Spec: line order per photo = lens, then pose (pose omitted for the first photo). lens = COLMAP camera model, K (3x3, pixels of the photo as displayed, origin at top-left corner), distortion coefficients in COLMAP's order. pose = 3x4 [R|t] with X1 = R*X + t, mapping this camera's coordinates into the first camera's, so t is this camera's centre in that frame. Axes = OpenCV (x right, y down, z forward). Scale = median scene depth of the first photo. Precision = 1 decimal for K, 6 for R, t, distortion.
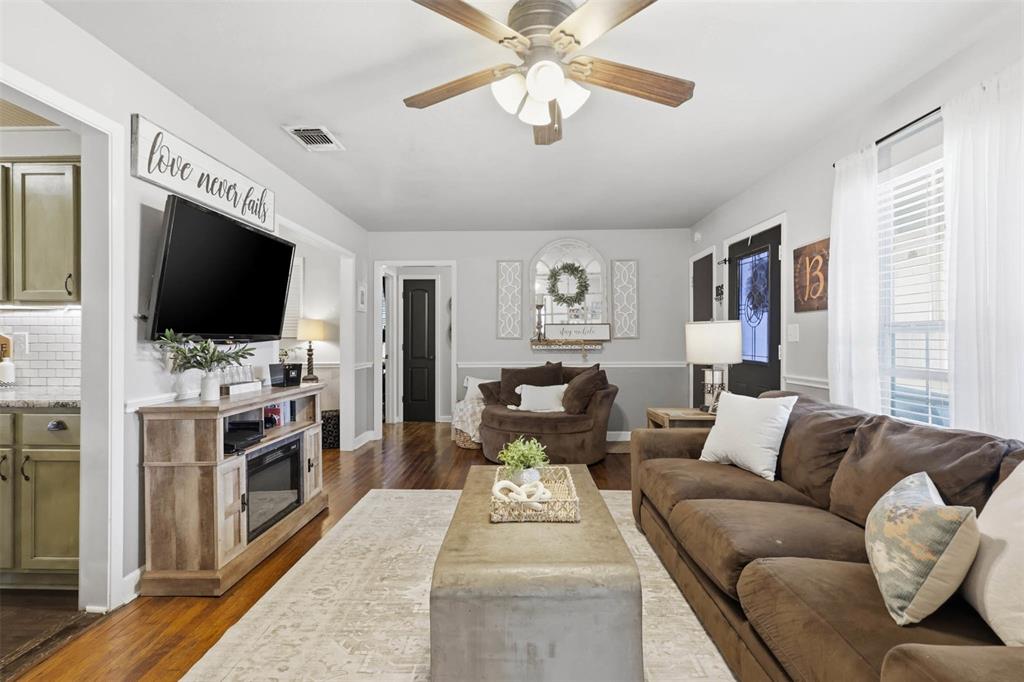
lens RADIAL K [[482.1, 0, 502.8], [0, 482.1, 337.8], [0, 0, 1]] dist [0.002383, 0.000388]
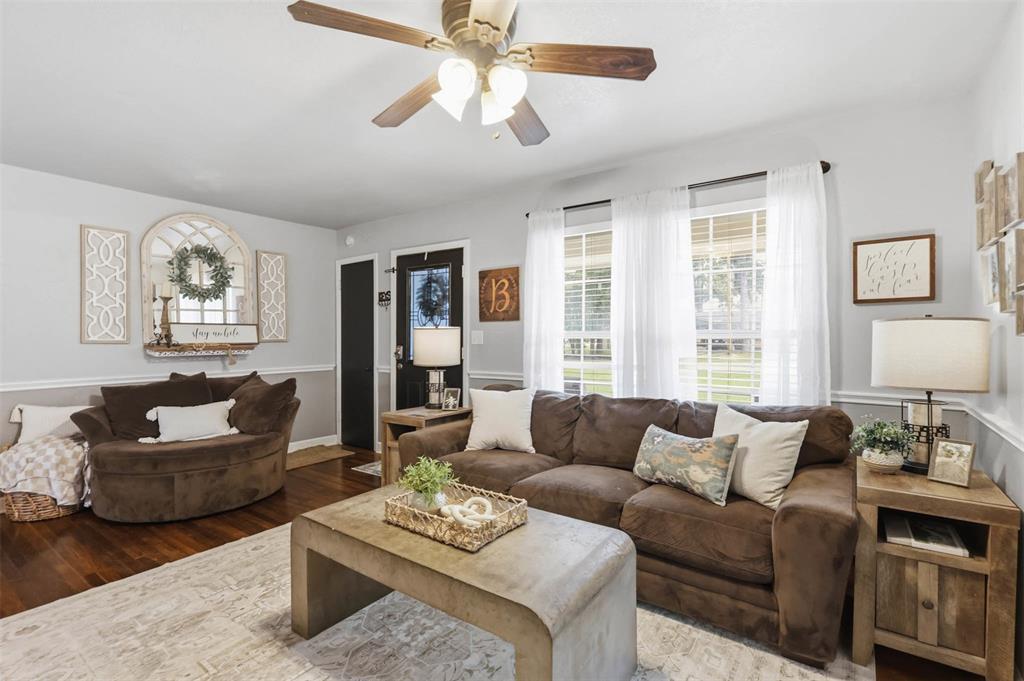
lens RADIAL K [[482.1, 0, 511.6], [0, 482.1, 342.5], [0, 0, 1]] dist [0.002383, 0.000388]
pose [[0.557292, -0.008059, 0.830277, -0.388987], [-0.001745, 0.999939, 0.010878, -0.011130], [-0.830315, -0.007511, 0.557244, 0.234015]]
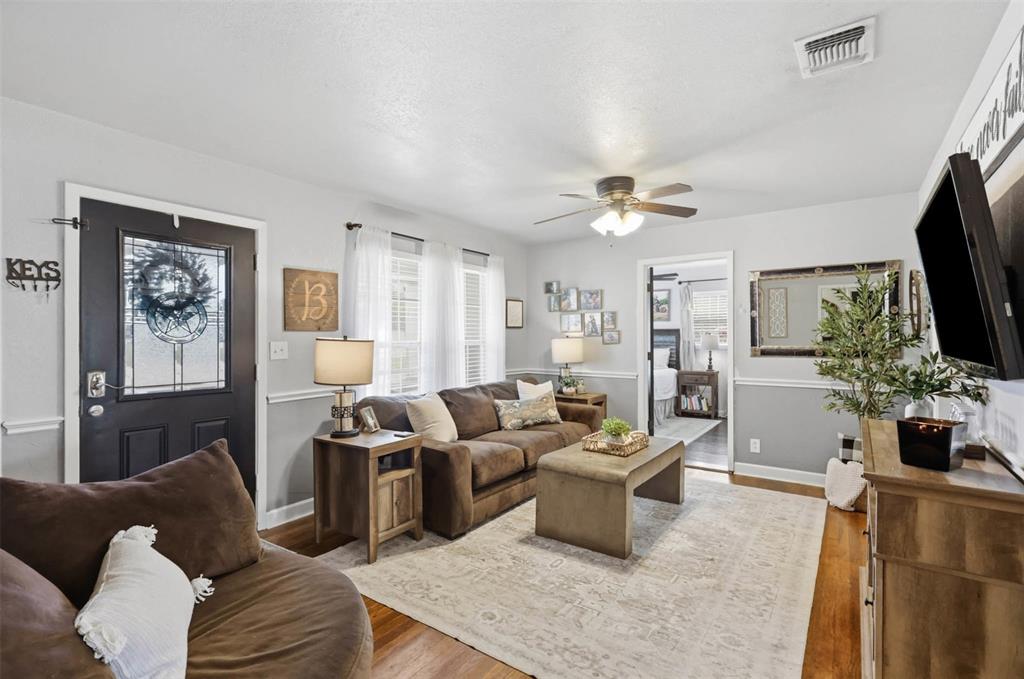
lens RADIAL K [[482.1, 0, 515.1], [0, 482.1, 337.5], [0, 0, 1]] dist [0.002383, 0.000388]
pose [[-0.842880, 0.003463, 0.538091, -0.339167], [0.004443, 0.999990, 0.000525, -0.035710], [-0.538083, 0.002834, -0.842887, 1.593047]]
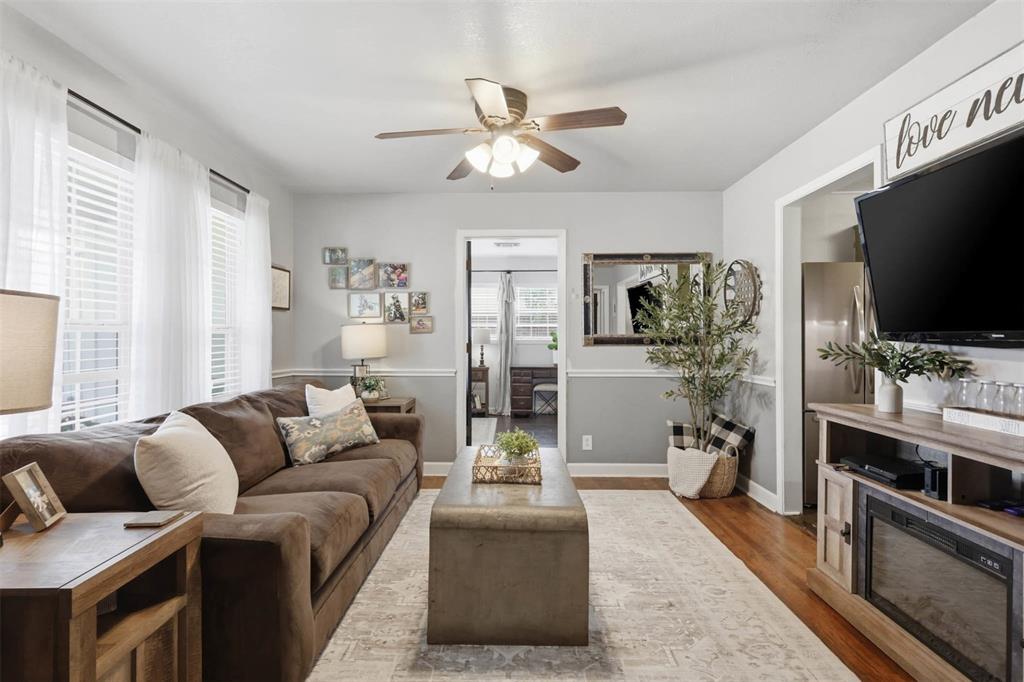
lens RADIAL K [[482.1, 0, 508.5], [0, 482.1, 334.0], [0, 0, 1]] dist [0.002383, 0.000388]
pose [[-0.999623, 0.001017, -0.027448, 0.056177], [0.001241, 0.999966, -0.008112, 0.000364], [0.027438, -0.008143, -0.999590, 1.336305]]
